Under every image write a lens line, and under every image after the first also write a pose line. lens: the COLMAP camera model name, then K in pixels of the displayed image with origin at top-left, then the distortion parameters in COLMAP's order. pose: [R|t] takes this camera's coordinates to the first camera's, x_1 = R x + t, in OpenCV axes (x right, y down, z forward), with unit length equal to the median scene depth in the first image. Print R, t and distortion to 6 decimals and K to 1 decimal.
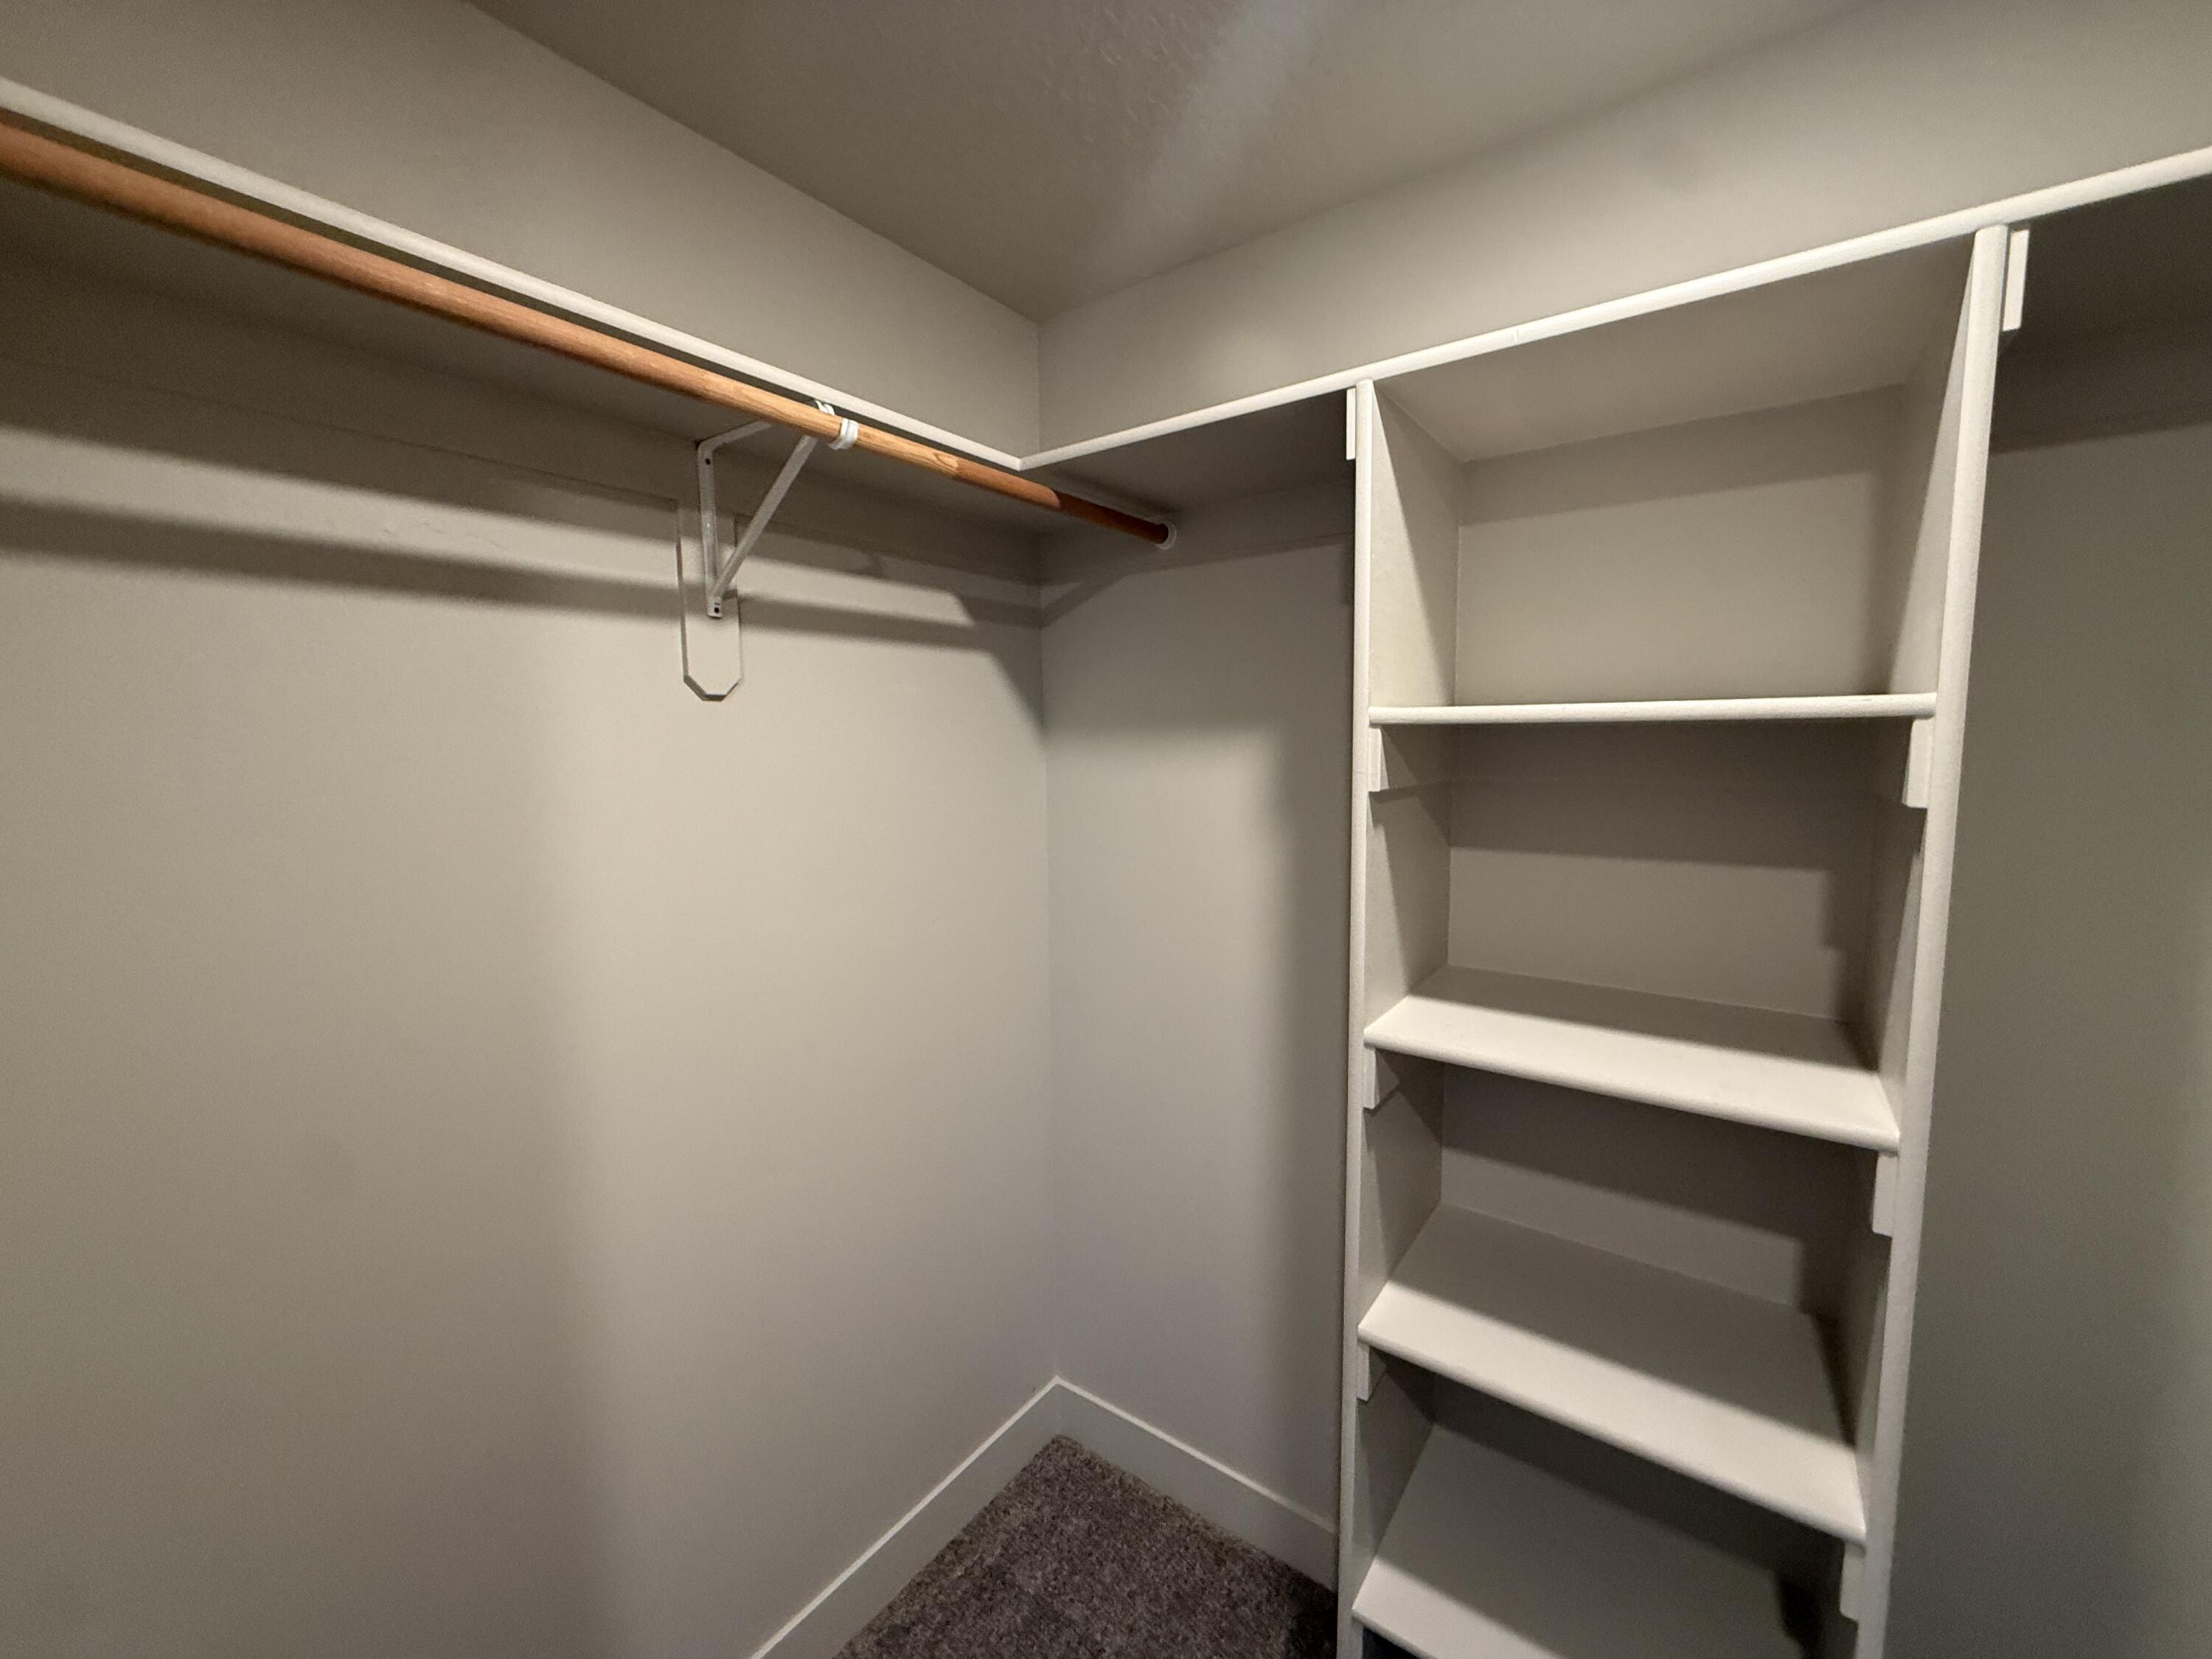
lens RADIAL K [[876.9, 0, 1101.4], [0, 876.9, 826.4], [0, 0, 1]] dist [-0.000787, 0.000342]
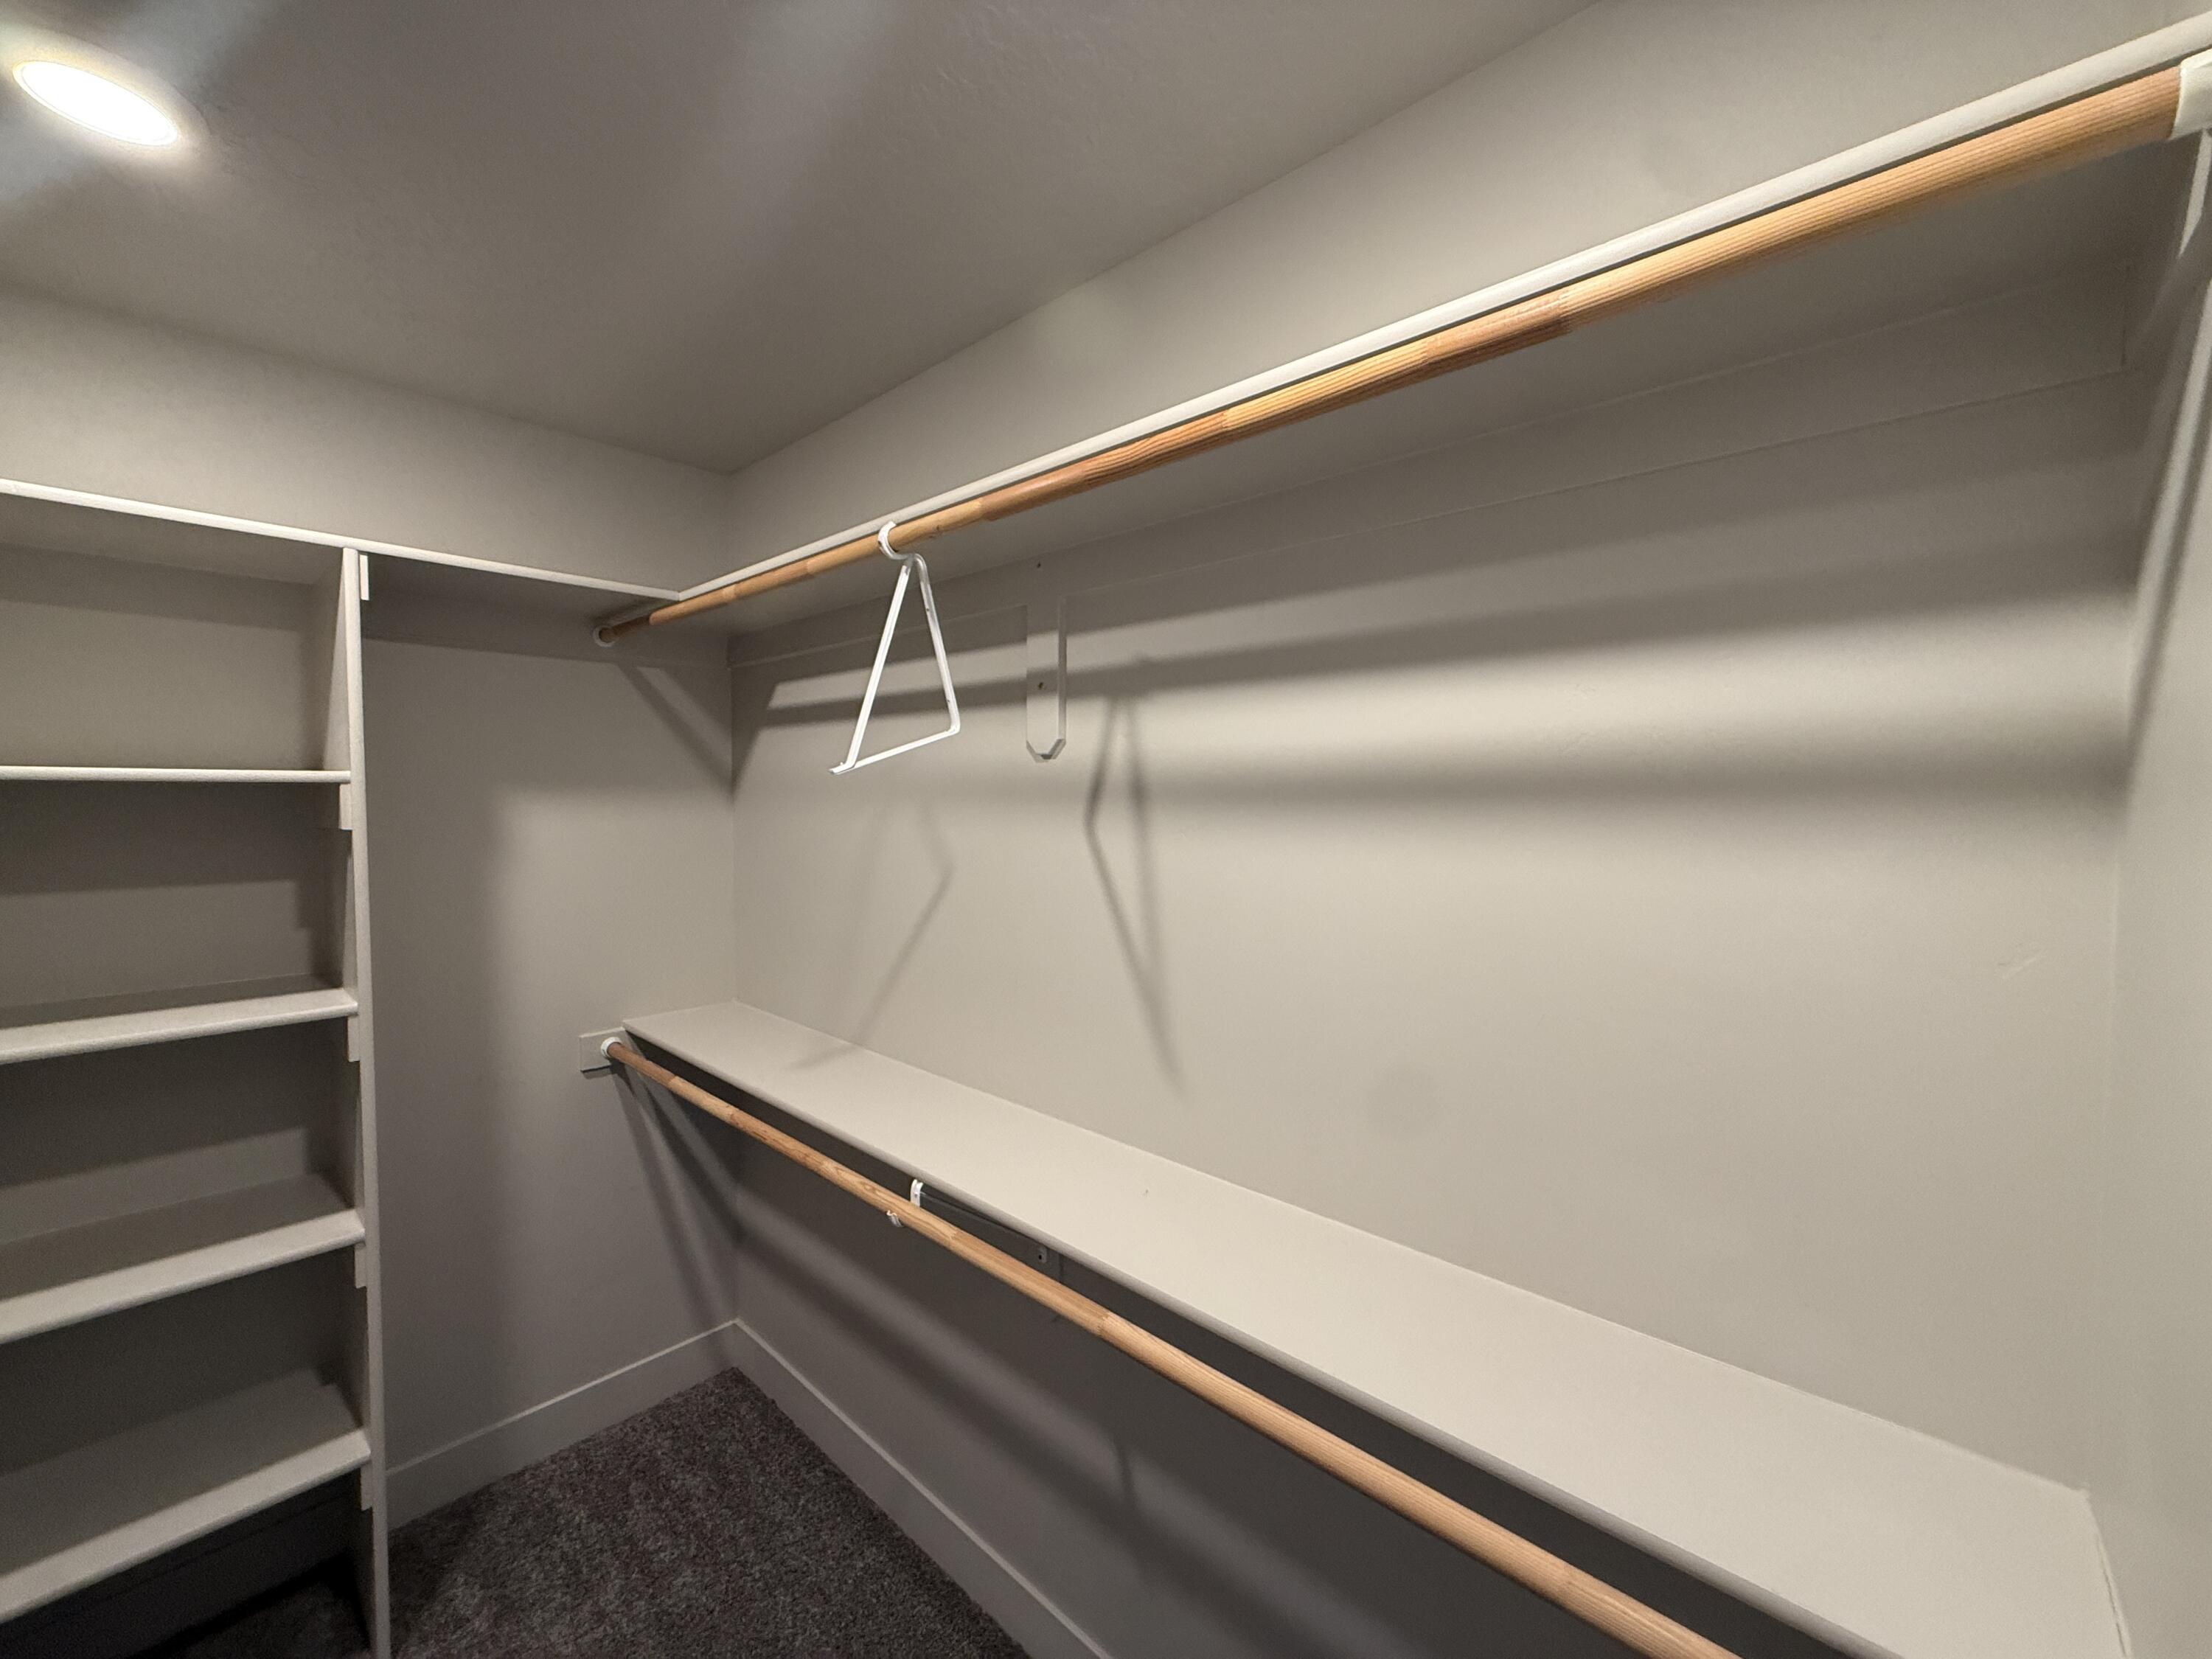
lens RADIAL K [[876.9, 0, 1101.4], [0, 876.9, 826.4], [0, 0, 1]] dist [-0.000787, 0.000342]
pose [[0.105099, -0.021069, 0.994239, -0.758119], [0.103266, 0.994602, 0.010161, 0.114636], [-0.989086, 0.101603, 0.106707, -0.791560]]
